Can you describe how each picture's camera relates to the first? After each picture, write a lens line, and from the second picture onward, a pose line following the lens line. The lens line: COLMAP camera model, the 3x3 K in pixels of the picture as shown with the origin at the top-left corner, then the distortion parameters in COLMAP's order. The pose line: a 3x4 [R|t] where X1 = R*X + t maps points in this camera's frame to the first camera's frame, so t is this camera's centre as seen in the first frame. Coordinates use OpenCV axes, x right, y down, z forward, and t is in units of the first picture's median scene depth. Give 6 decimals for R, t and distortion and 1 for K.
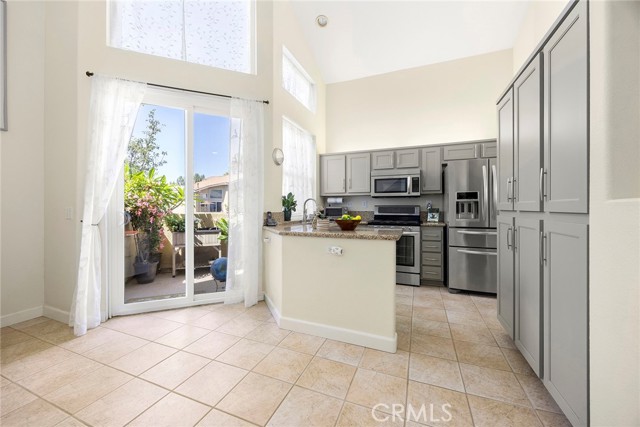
lens RADIAL K [[251.6, 0, 316.3], [0, 251.6, 210.1], [0, 0, 1]] dist [0.000673, 0.000513]
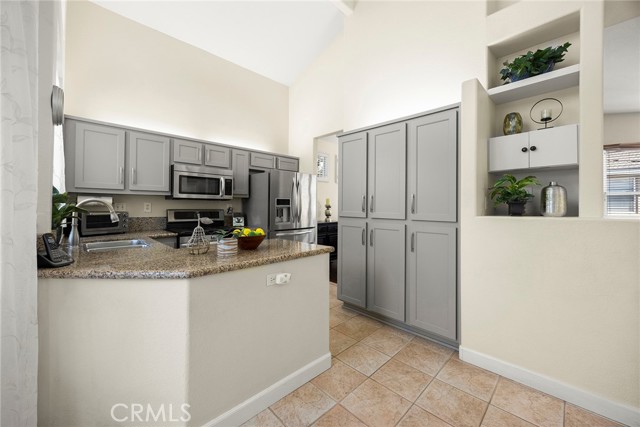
lens RADIAL K [[251.6, 0, 322.2], [0, 251.6, 204.8], [0, 0, 1]] dist [0.000673, 0.000513]
pose [[0.379992, 0.006706, 0.924965, -0.589344], [0.000788, 0.999971, -0.007573, -0.054902], [-0.924989, 0.003607, 0.379976, 0.624079]]
